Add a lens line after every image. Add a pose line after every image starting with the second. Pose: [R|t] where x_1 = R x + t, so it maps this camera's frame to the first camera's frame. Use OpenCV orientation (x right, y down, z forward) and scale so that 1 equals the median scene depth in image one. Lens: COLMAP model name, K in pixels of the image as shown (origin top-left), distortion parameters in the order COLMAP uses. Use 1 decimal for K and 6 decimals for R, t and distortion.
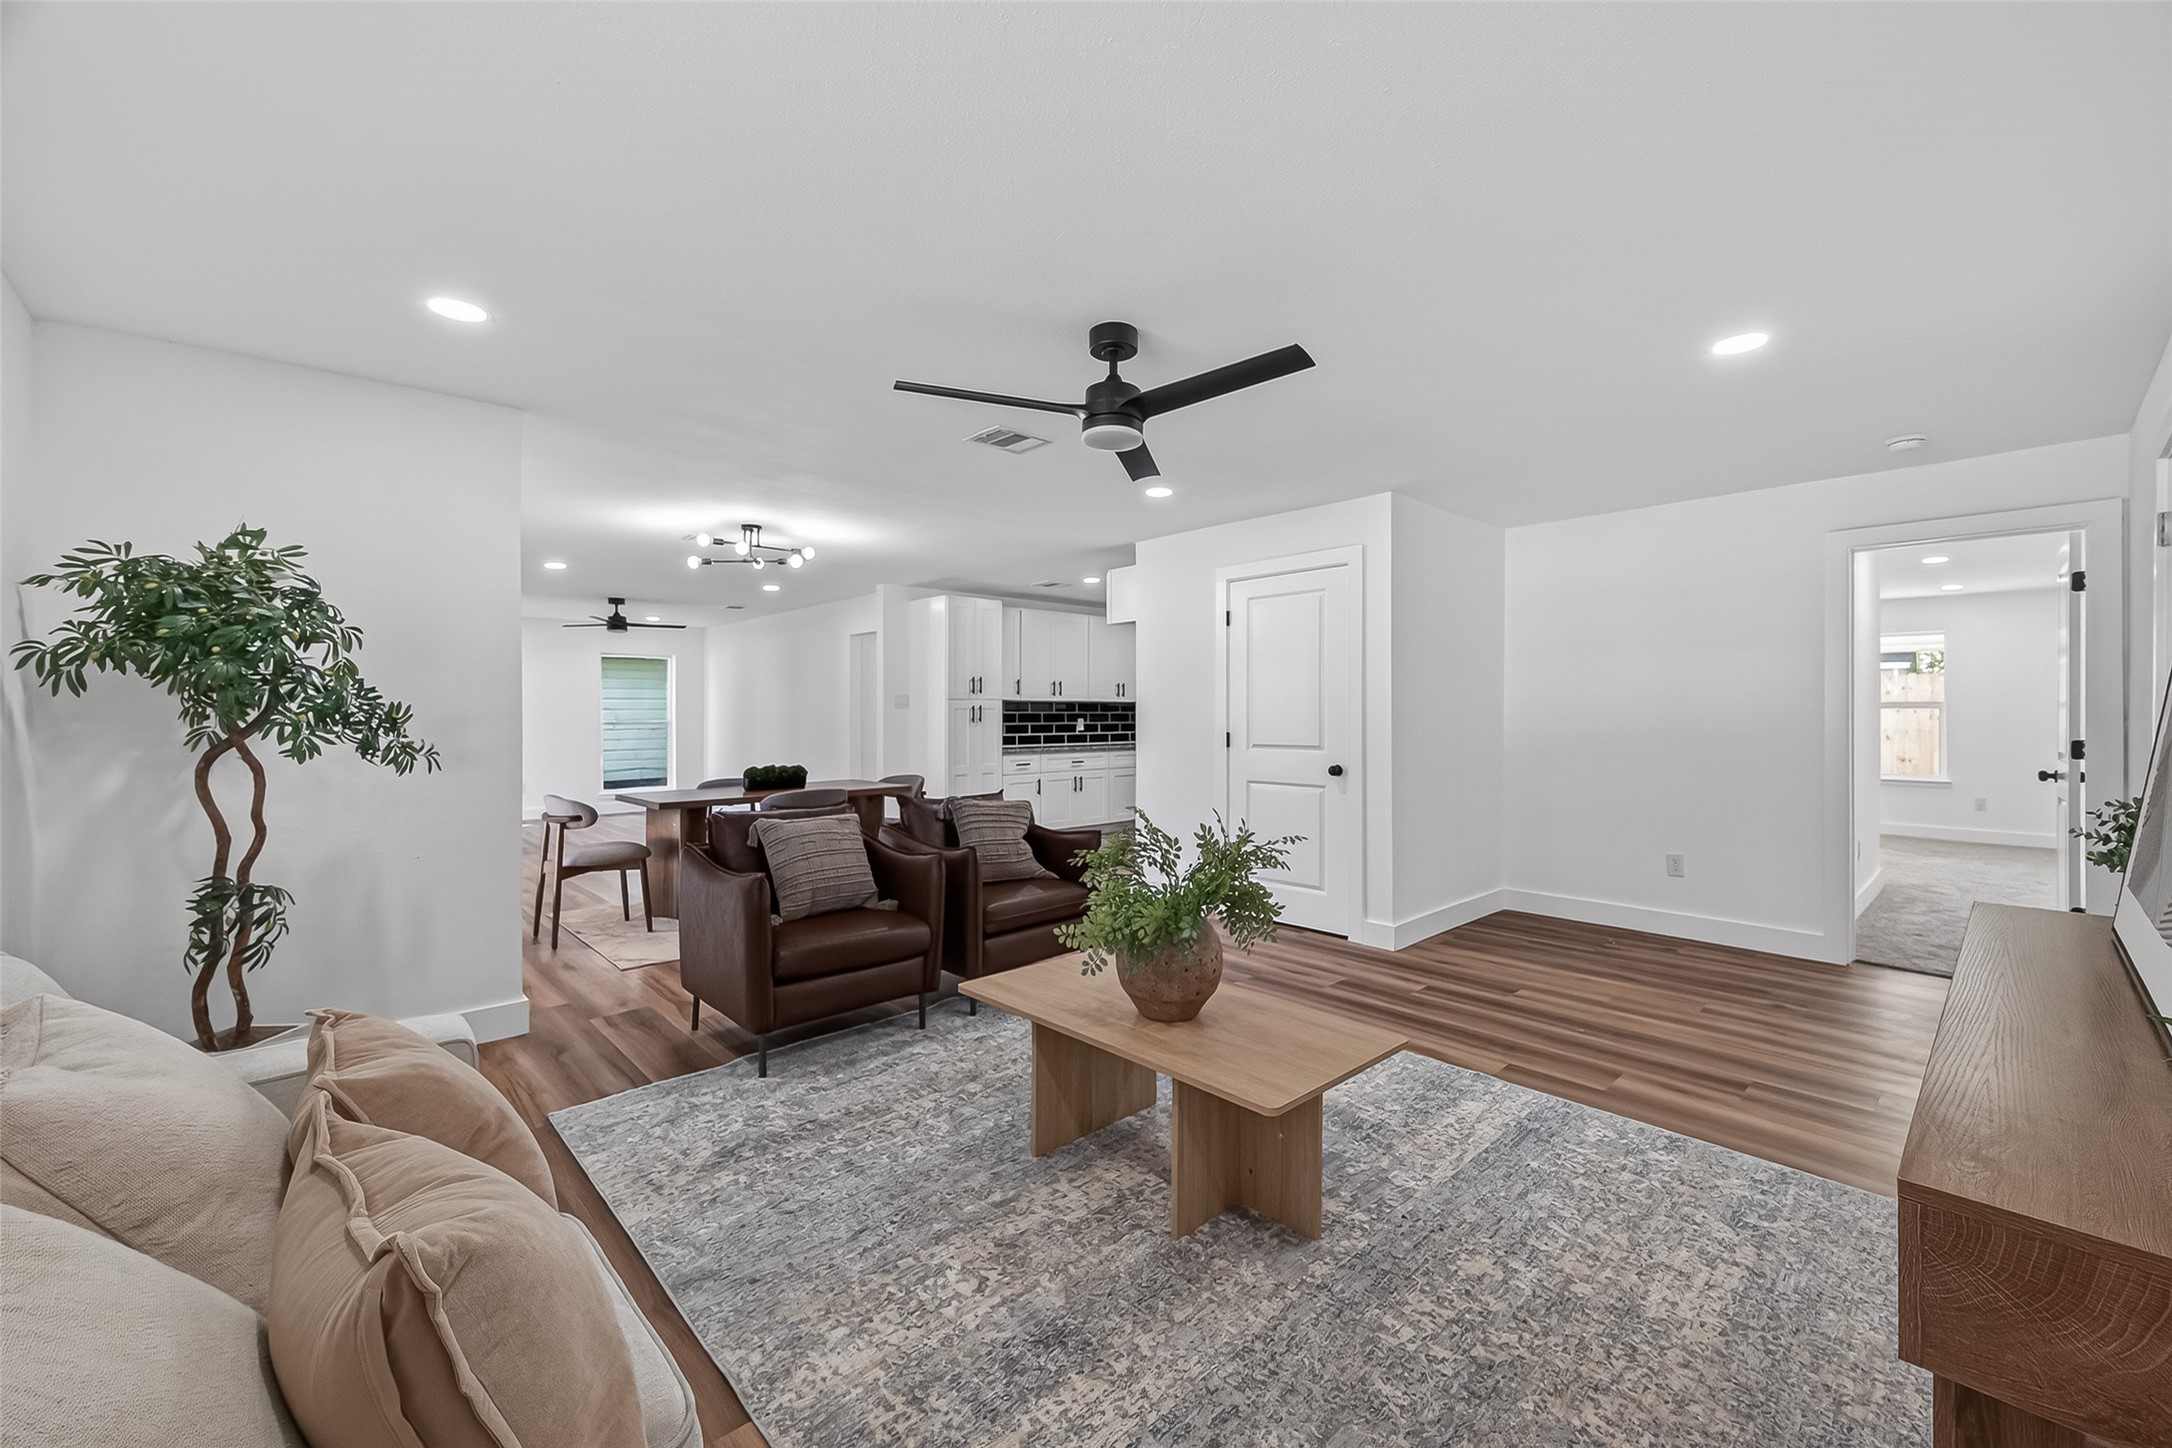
lens RADIAL K [[872.7, 0, 1096.4], [0, 872.7, 760.5], [0, 0, 1]] dist [0.007609, 0.000075]
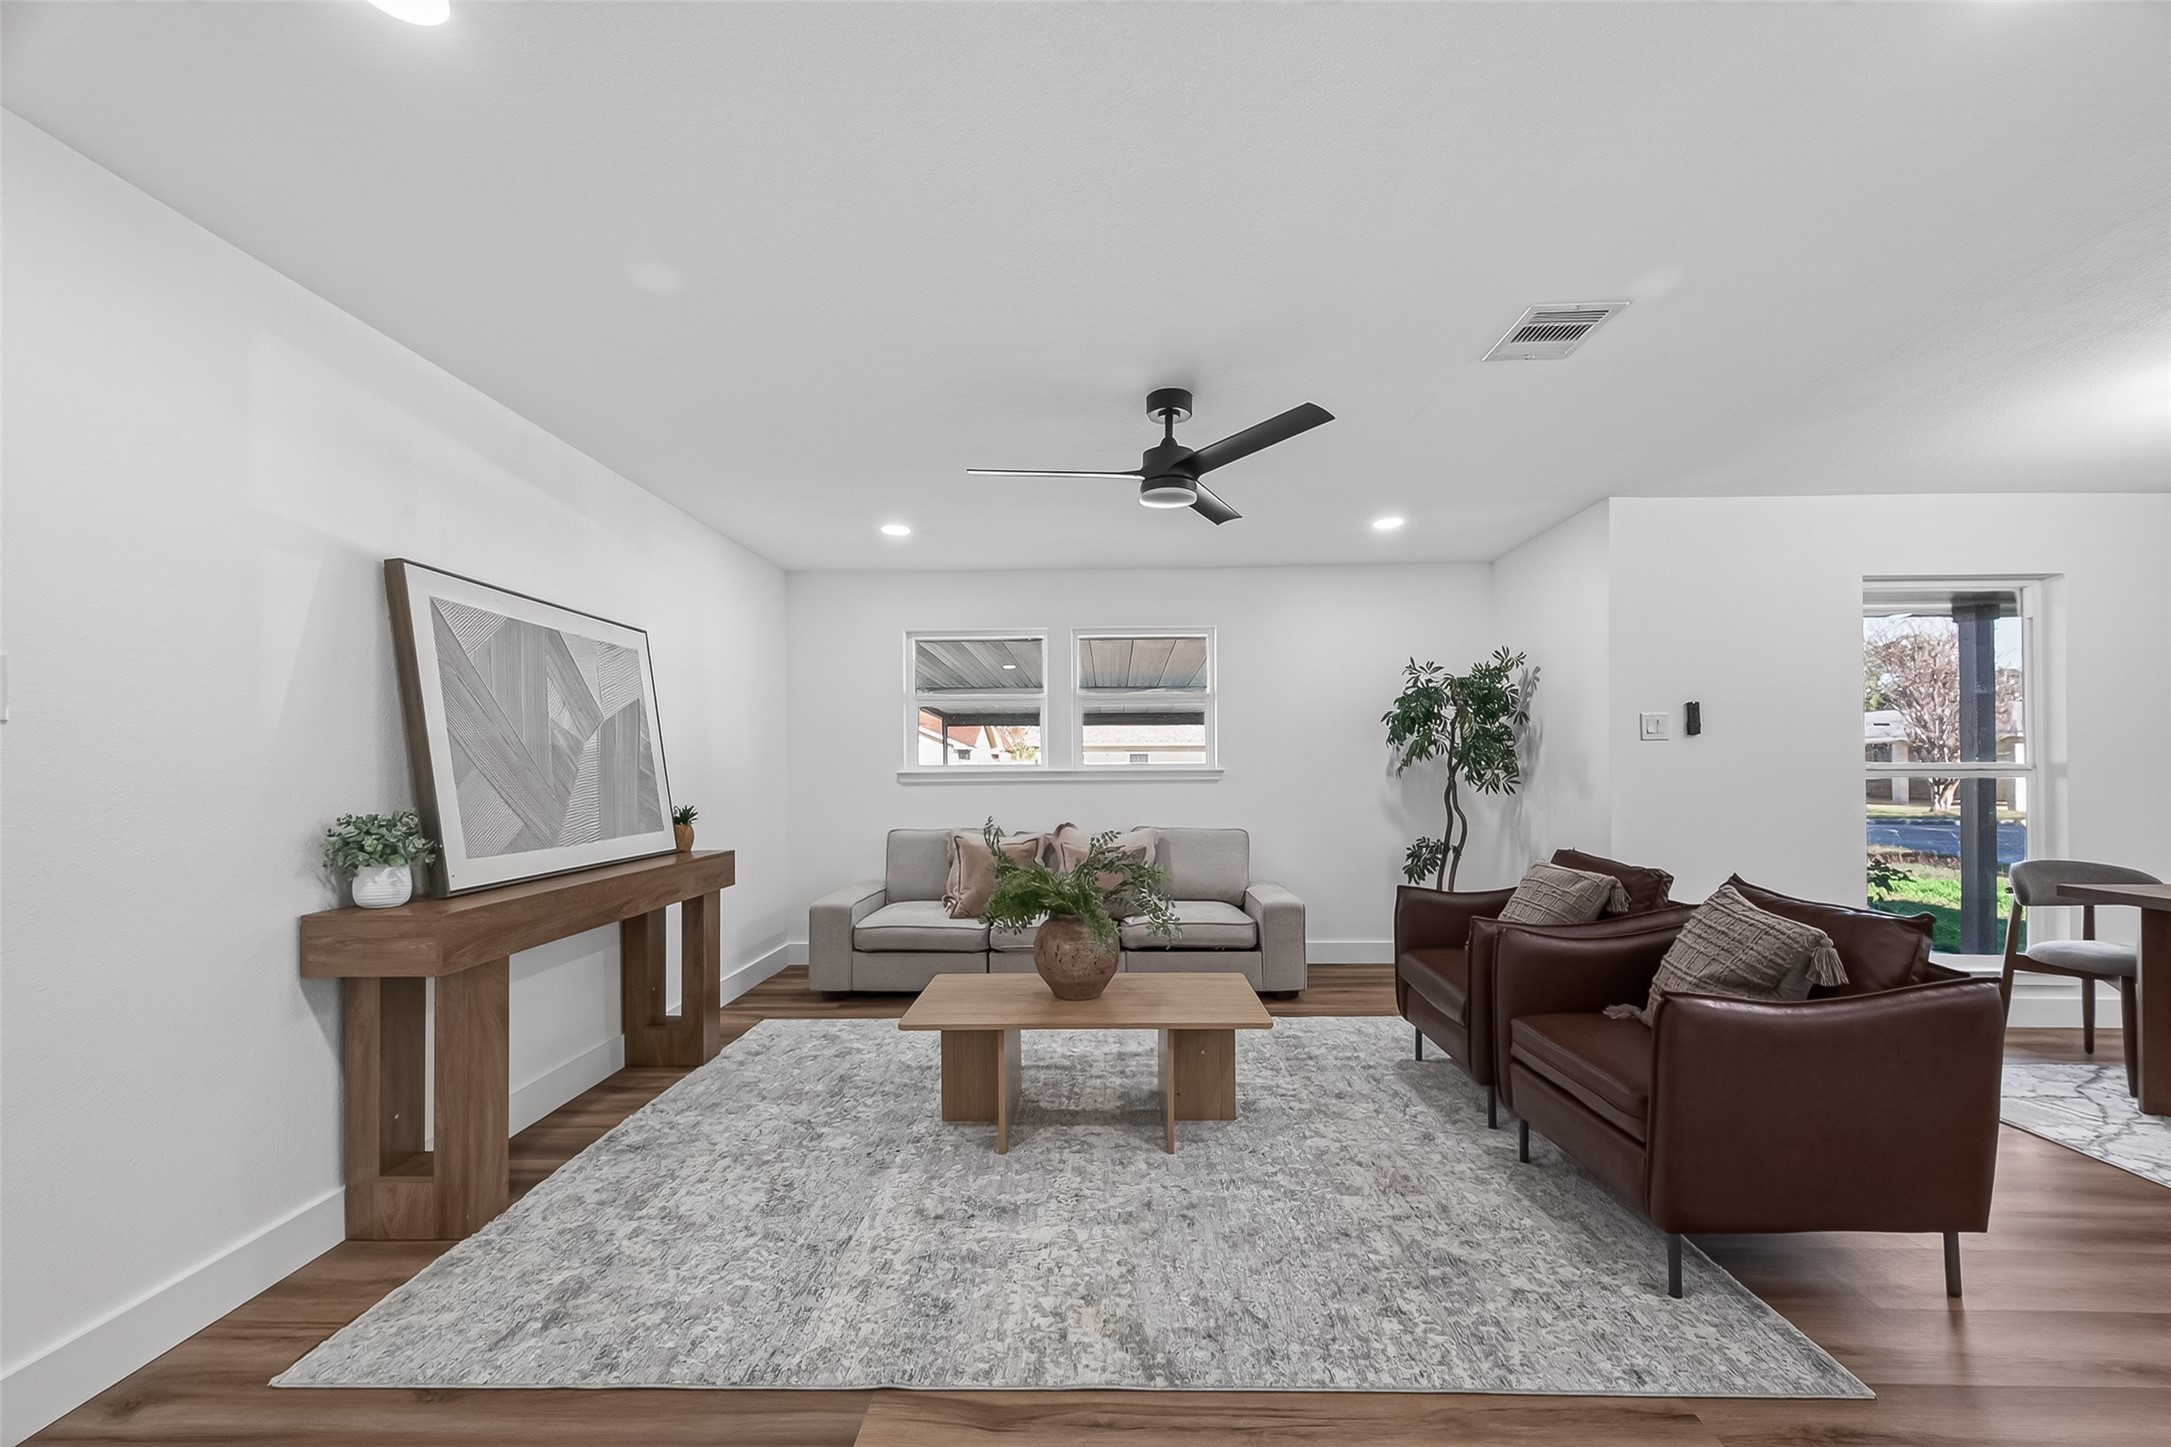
lens RADIAL K [[833.6, 0, 1098.1], [0, 833.6, 764.9], [0, 0, 1]] dist [0.007252, -0.000157]
pose [[-0.692703, 0.006344, -0.721195, 0.619820], [-0.031218, 0.998760, 0.038770, -0.057327], [0.720547, 0.049371, -0.691646, 1.226952]]
